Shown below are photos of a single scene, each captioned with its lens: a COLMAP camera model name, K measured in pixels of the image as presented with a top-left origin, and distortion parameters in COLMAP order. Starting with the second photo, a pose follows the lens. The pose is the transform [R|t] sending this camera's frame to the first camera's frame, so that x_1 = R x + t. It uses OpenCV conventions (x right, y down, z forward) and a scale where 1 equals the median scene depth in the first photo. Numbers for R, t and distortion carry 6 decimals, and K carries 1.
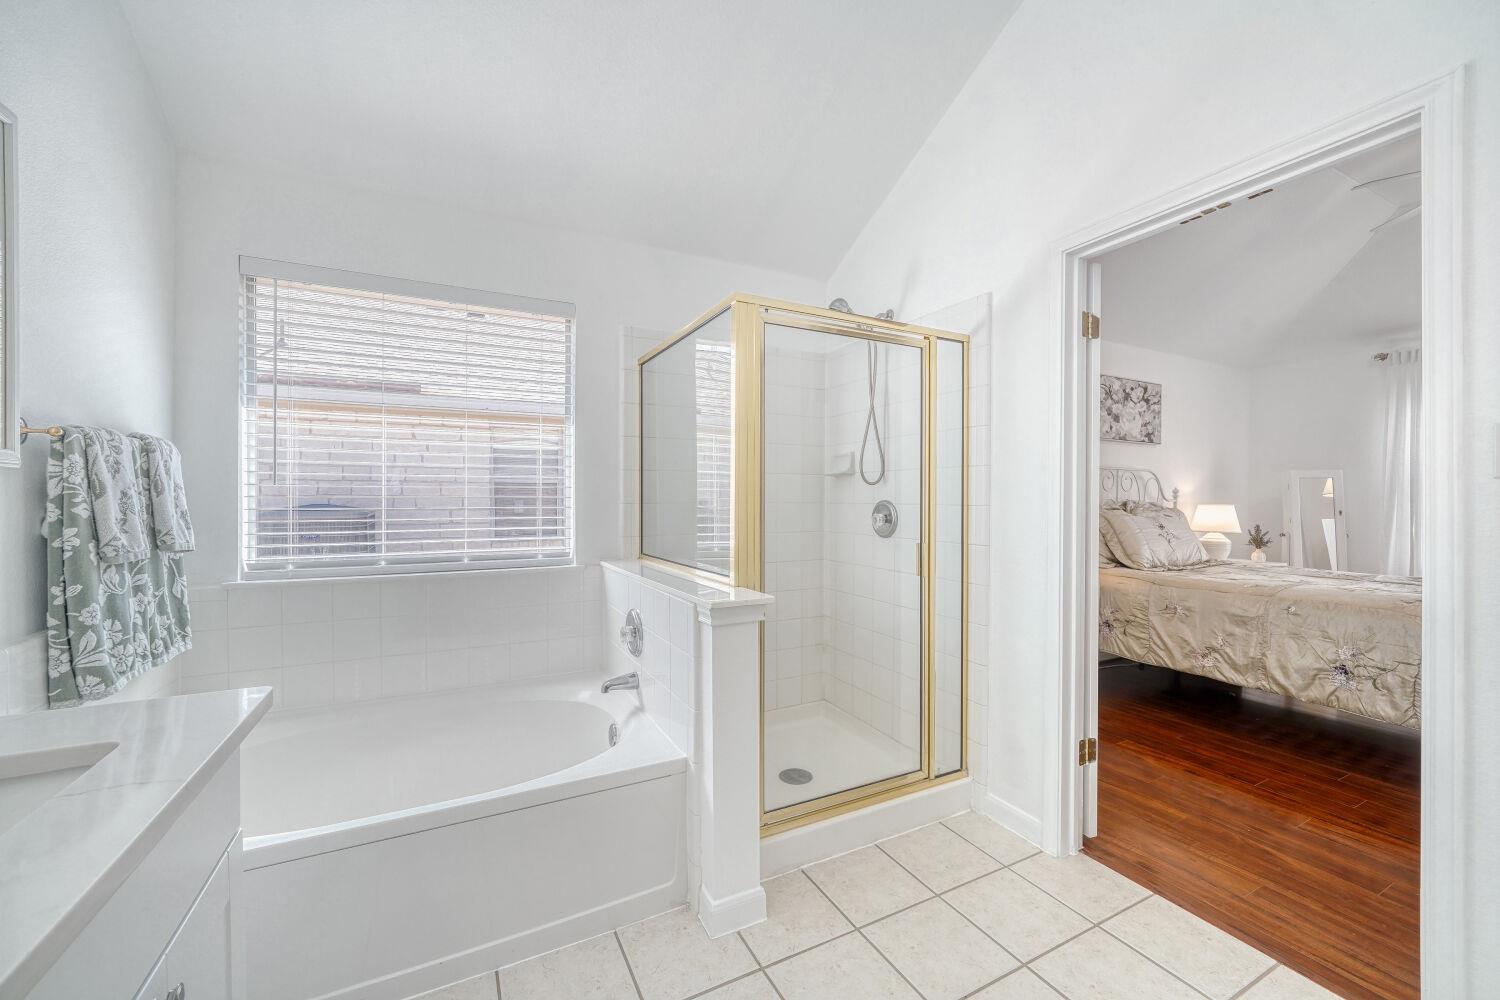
lens RADIAL K [[591.7, 0, 751.8], [0, 591.7, 503.7], [0, 0, 1]] dist [-0.000161, 0.000403]
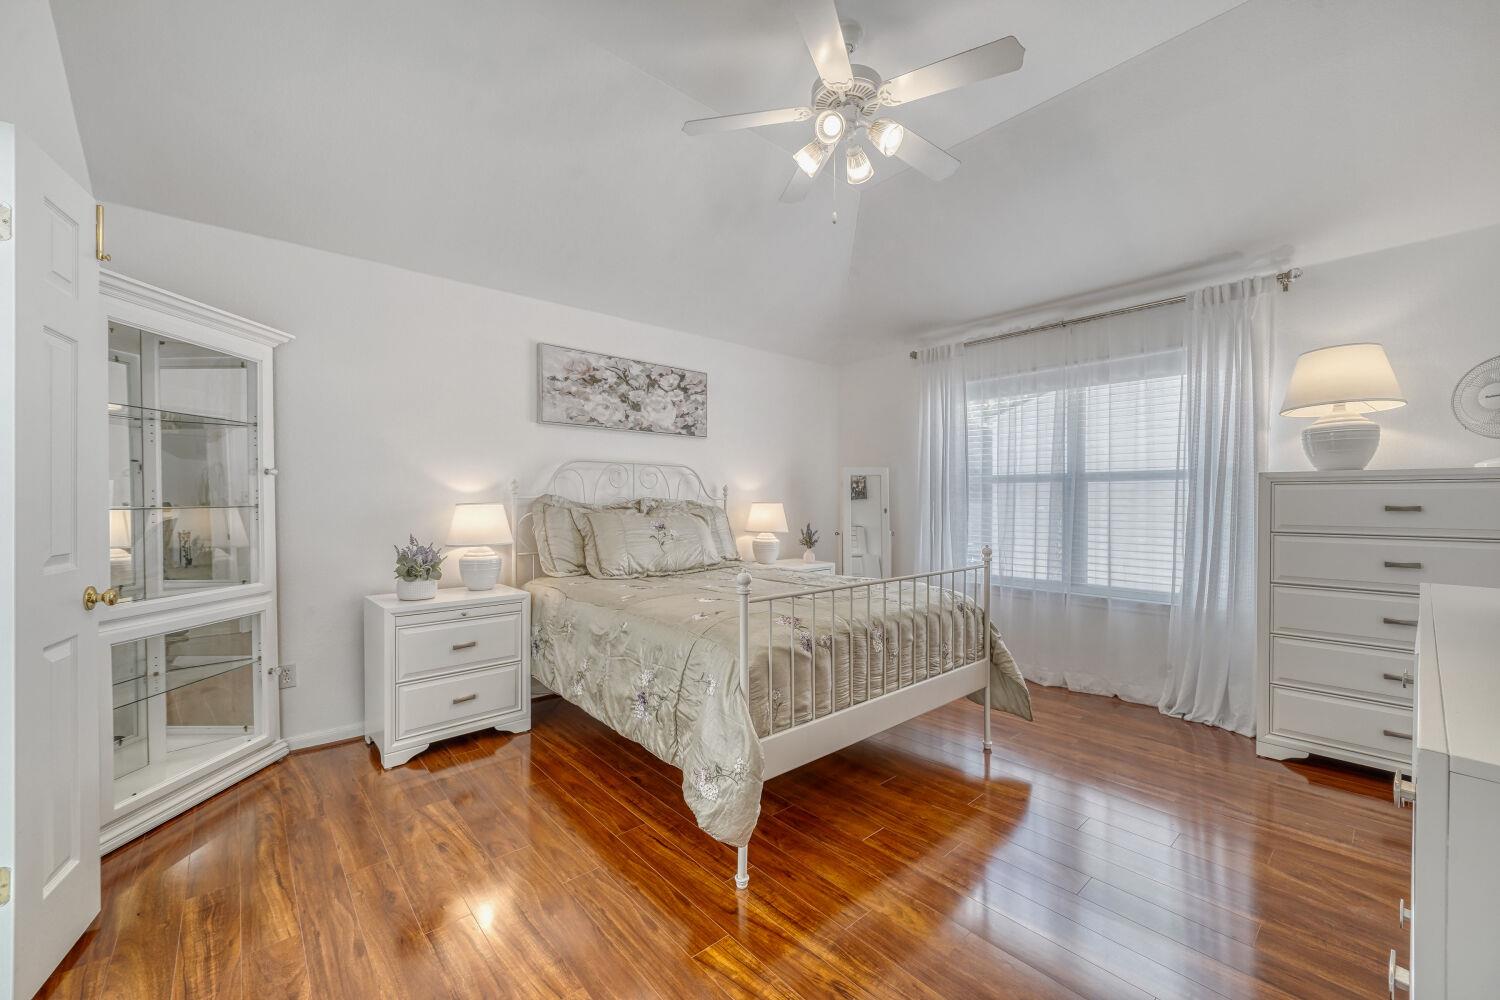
lens RADIAL K [[591.7, 0, 751.8], [0, 591.7, 503.7], [0, 0, 1]] dist [-0.000161, 0.000403]
pose [[0.971590, -0.004290, 0.236631, 0.559076], [0.004464, 0.999990, -0.000197, 0.003334], [-0.236628, 0.001248, 0.971600, 0.087735]]
